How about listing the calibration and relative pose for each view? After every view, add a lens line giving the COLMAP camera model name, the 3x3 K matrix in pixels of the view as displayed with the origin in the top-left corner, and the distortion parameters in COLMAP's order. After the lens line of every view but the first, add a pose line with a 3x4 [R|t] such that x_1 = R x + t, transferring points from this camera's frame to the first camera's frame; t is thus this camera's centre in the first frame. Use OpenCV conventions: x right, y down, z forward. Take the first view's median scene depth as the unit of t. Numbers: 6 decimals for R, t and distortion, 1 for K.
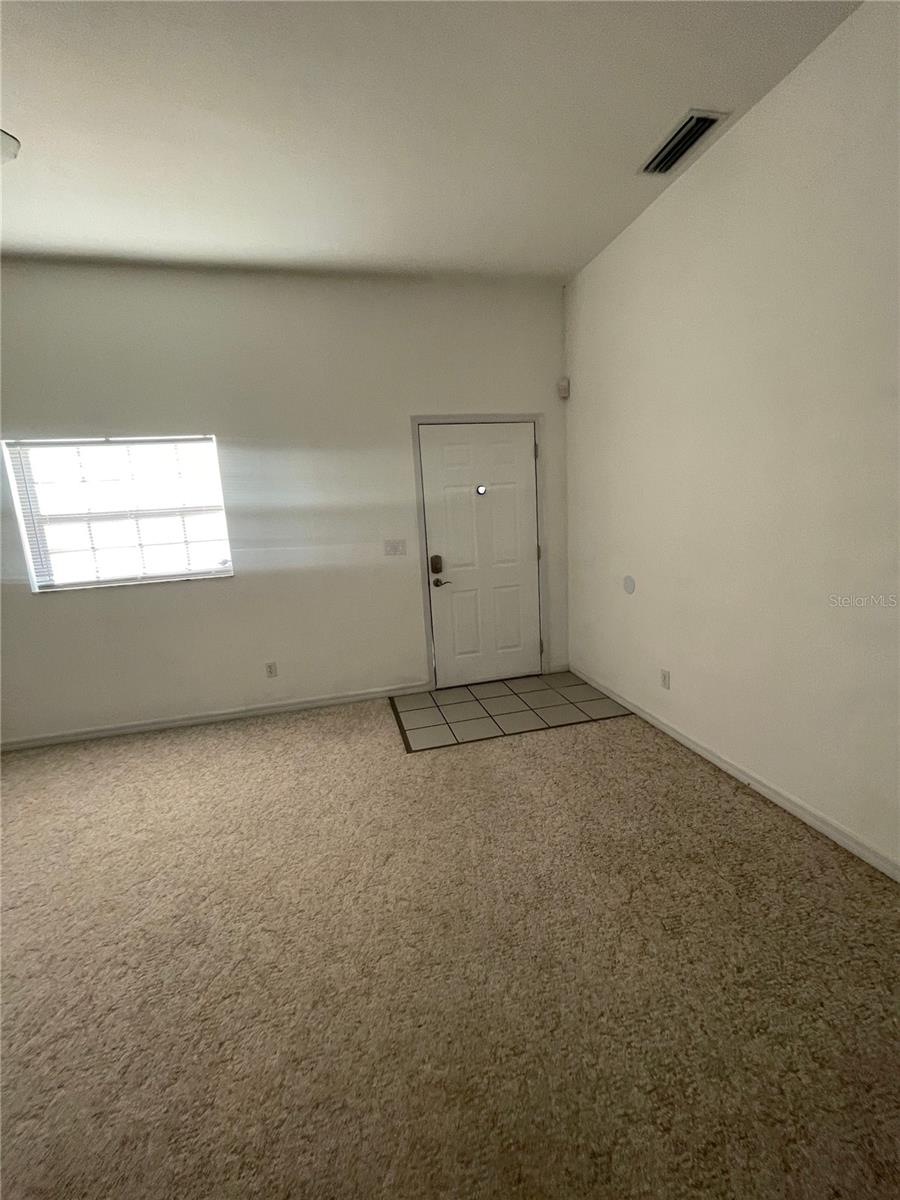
lens RADIAL K [[490.1, 0, 452.1], [0, 490.1, 595.4], [0, 0, 1]] dist [-0.000238, 0.001414]
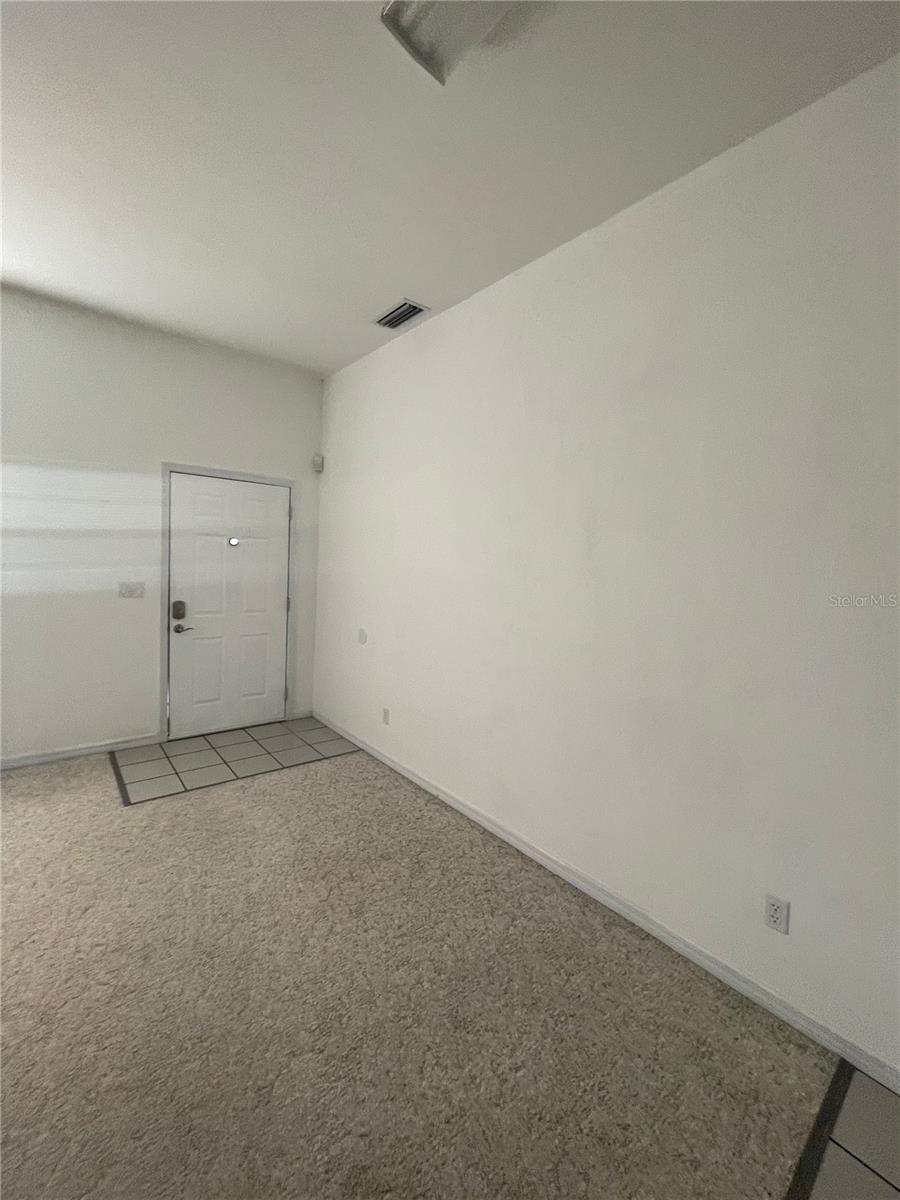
lens RADIAL K [[490.1, 0, 445.8], [0, 490.1, 594.0], [0, 0, 1]] dist [-0.000238, 0.001414]
pose [[0.900809, 0.069868, 0.428558, 0.032865], [-0.021240, 0.992878, -0.117223, 0.010875], [-0.433696, 0.096493, 0.895878, -0.154293]]
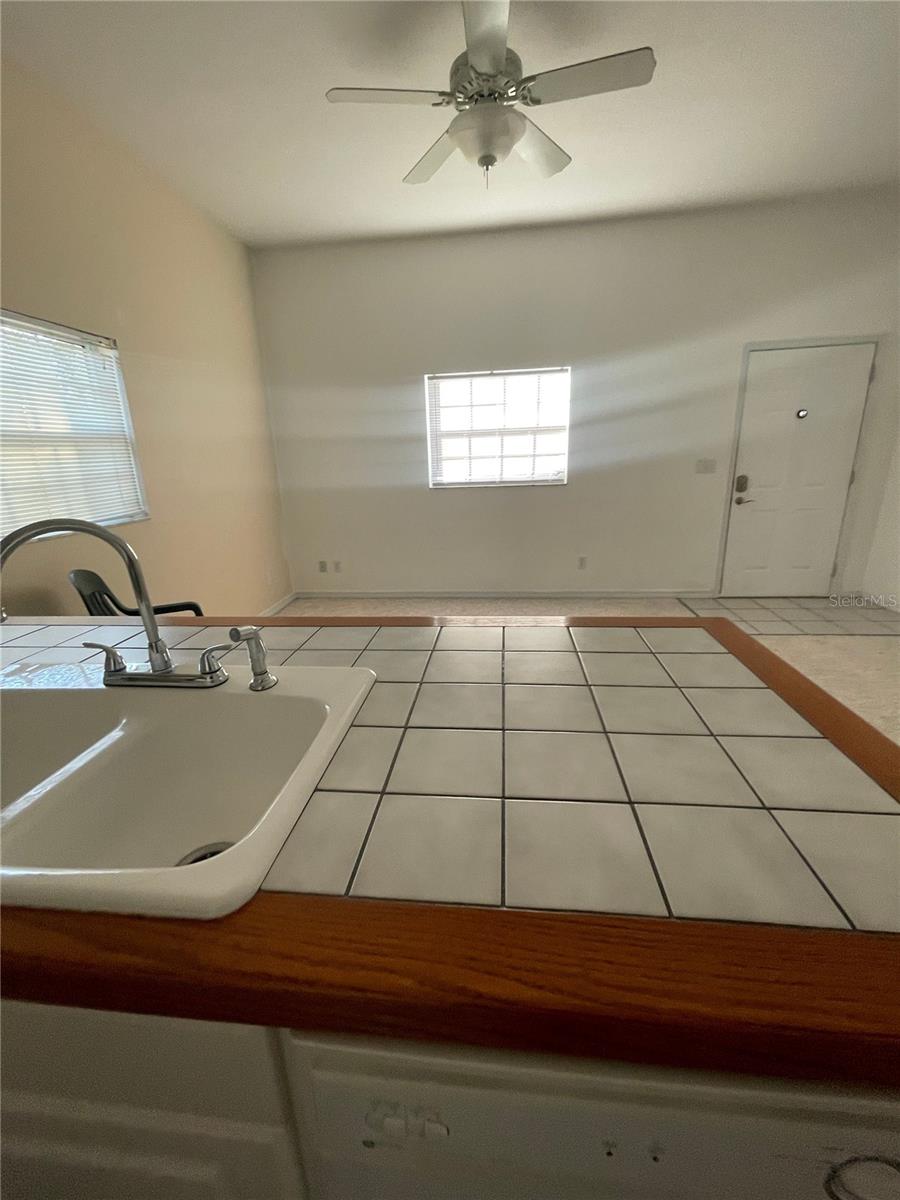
lens RADIAL K [[490.1, 0, 450.4], [0, 490.1, 593.6], [0, 0, 1]] dist [-0.000238, 0.001414]
pose [[0.939236, 0.120349, -0.321485, -0.326636], [-0.080860, 0.987741, 0.133527, 0.106919], [0.333614, -0.099418, 0.937453, -0.344749]]
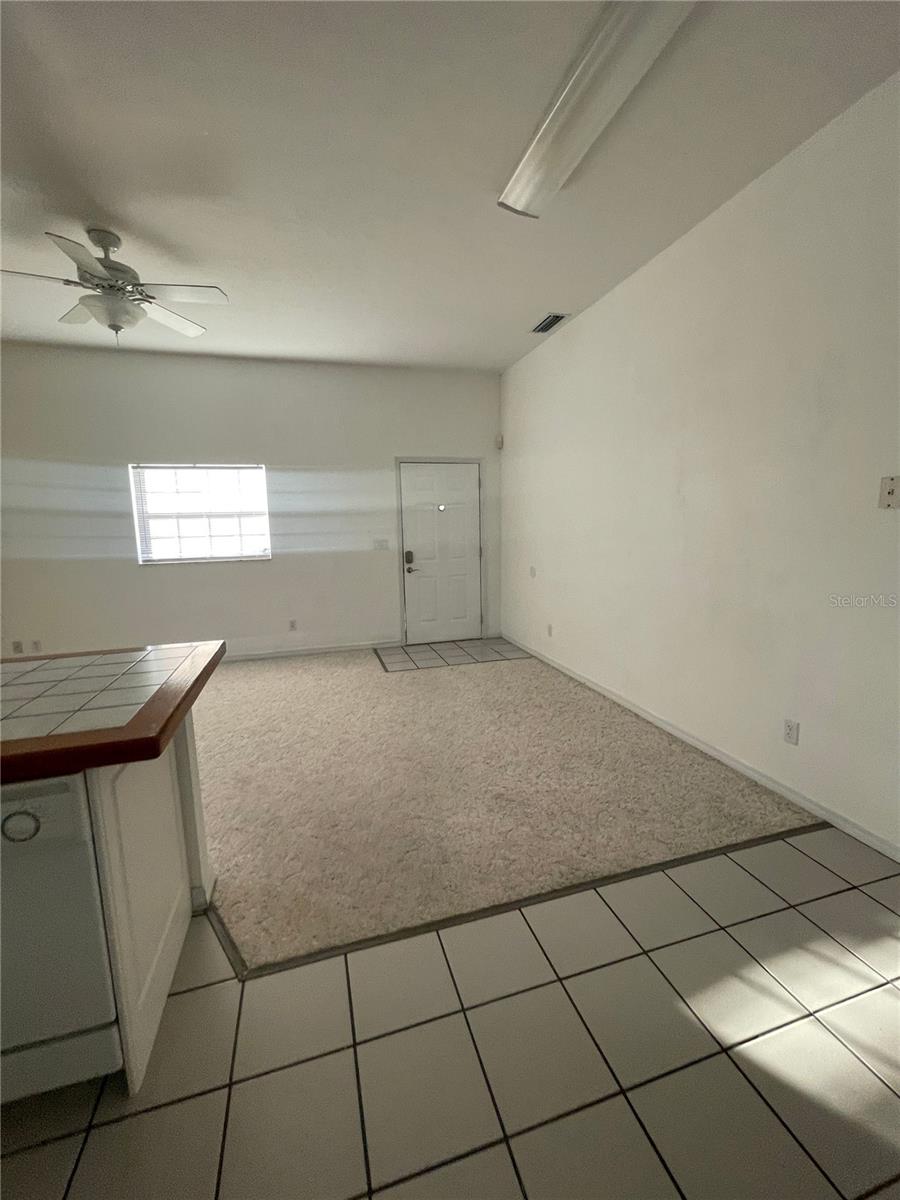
lens RADIAL K [[490.1, 0, 445.9], [0, 490.1, 591.0], [0, 0, 1]] dist [-0.000238, 0.001414]
pose [[0.999005, 0.031737, 0.031338, 0.042551], [-0.030417, 0.998666, -0.041720, 0.115730], [-0.032621, 0.040725, 0.998638, -0.554752]]
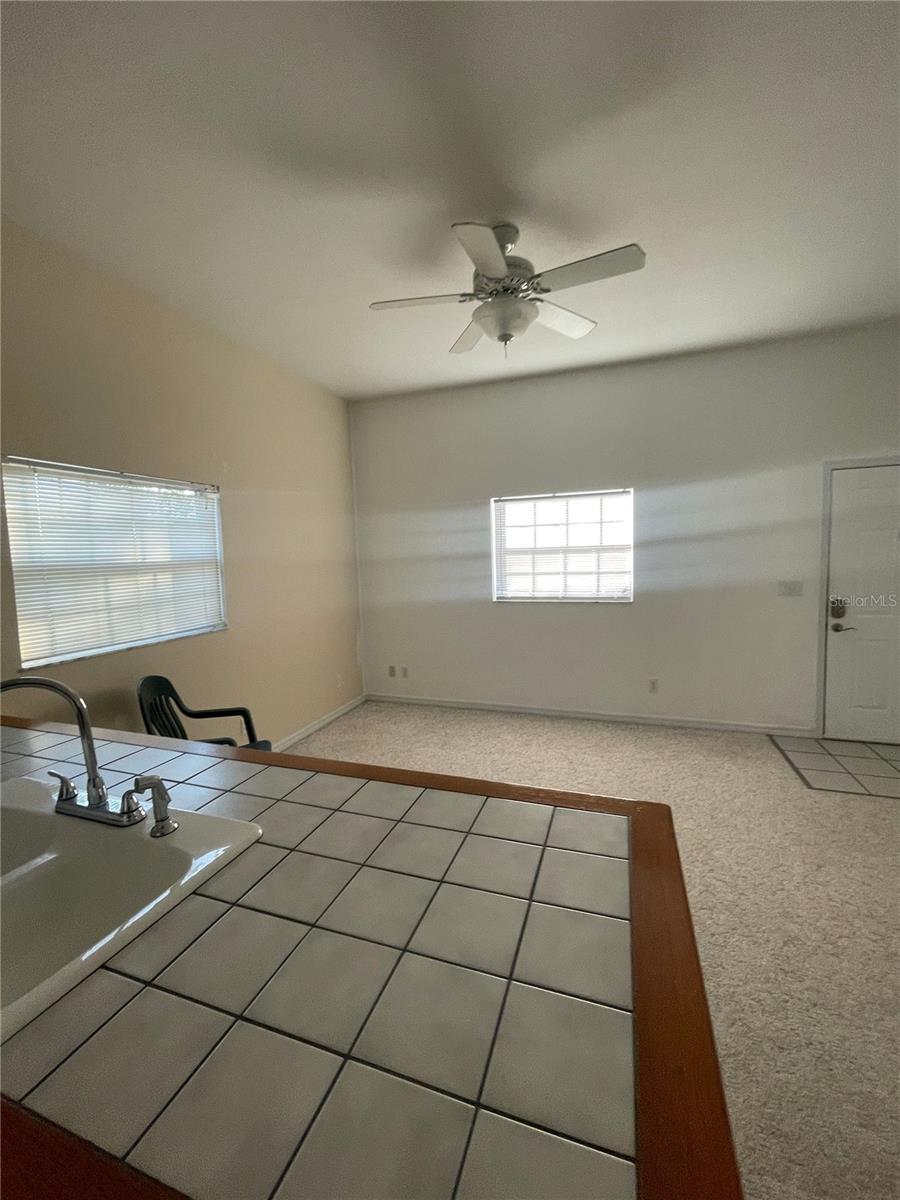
lens RADIAL K [[490.1, 0, 454.2], [0, 490.1, 597.2], [0, 0, 1]] dist [-0.000238, 0.001414]
pose [[0.837636, 0.084128, -0.539711, -0.183627], [-0.116968, 0.992774, -0.026785, 0.035475], [0.533558, 0.085565, 0.841424, -0.289199]]
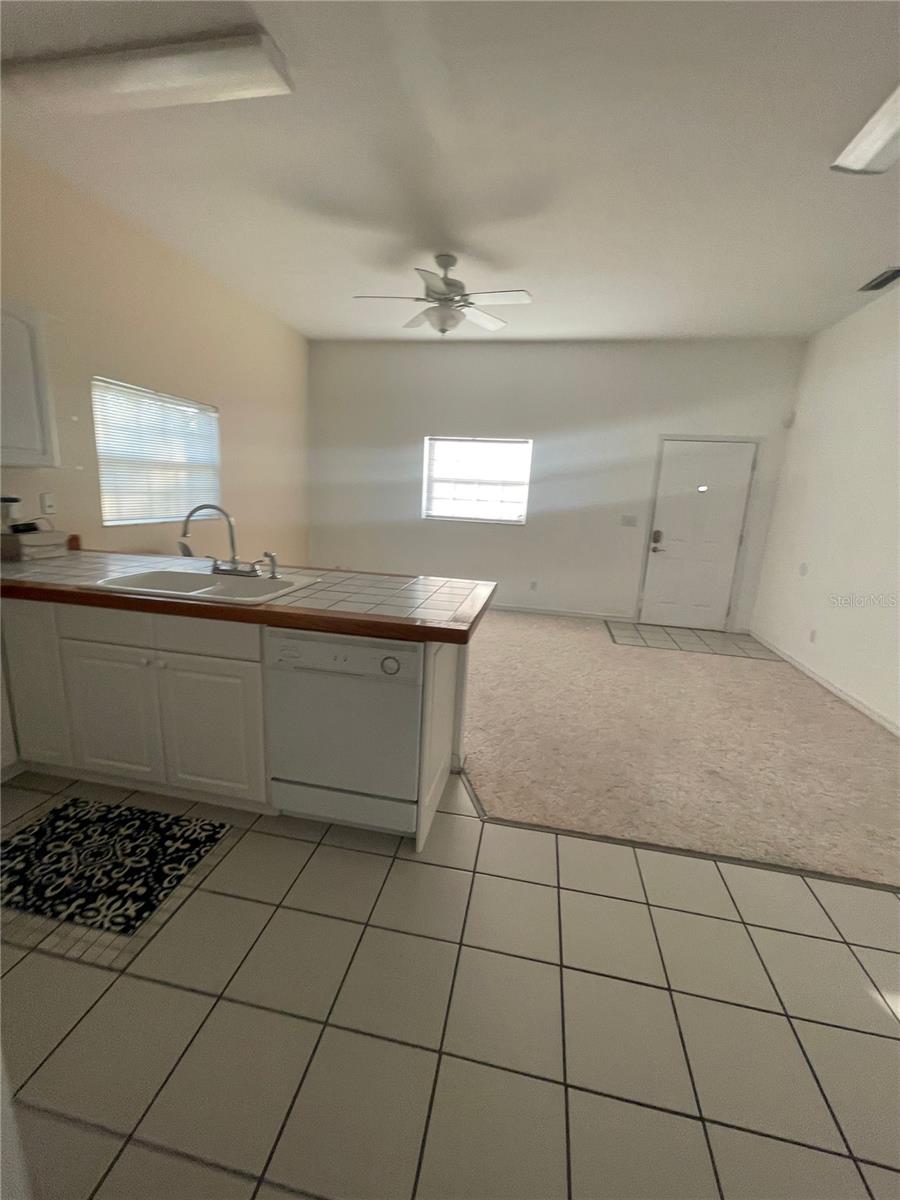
lens RADIAL K [[490.1, 0, 443.0], [0, 490.1, 592.5], [0, 0, 1]] dist [-0.000238, 0.001414]
pose [[0.891659, 0.190899, -0.410490, 0.038043], [-0.179417, 0.981508, 0.066725, 0.140416], [0.415637, 0.014153, 0.909421, -0.698787]]
